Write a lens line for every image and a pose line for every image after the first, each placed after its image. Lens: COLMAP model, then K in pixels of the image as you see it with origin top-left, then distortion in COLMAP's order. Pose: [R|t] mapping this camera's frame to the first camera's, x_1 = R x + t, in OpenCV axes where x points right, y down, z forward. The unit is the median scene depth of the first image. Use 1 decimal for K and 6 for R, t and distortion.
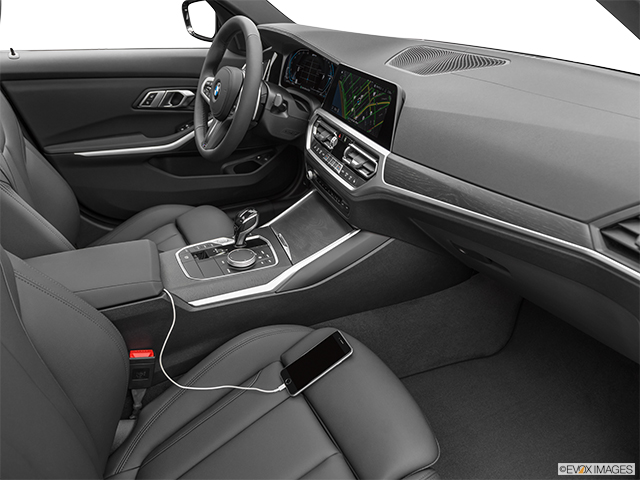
lens RADIAL K [[474.3, 0, 320.0], [0, 474.3, 240.0], [0, 0, 1]] dist [-0.003461, -0.001199]
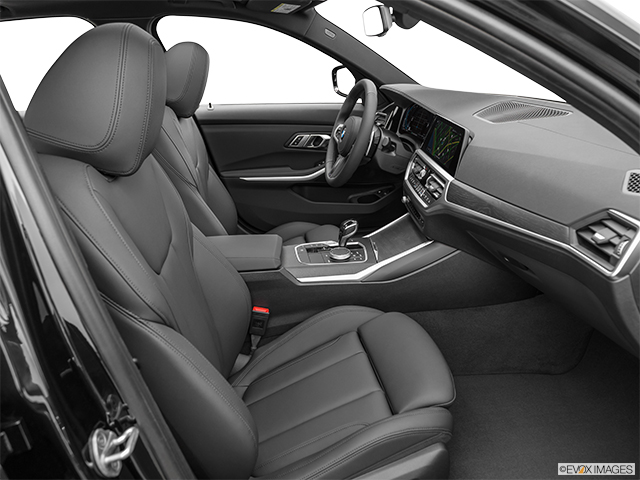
lens RADIAL K [[474.3, 0, 320.0], [0, 474.3, 240.0], [0, 0, 1]] dist [-0.003461, -0.001199]
pose [[0.948823, 0.088930, -0.303028, 0.170747], [-0.120832, 0.988749, -0.088172, 0.116235], [0.291778, 0.120275, 0.948894, -0.268756]]
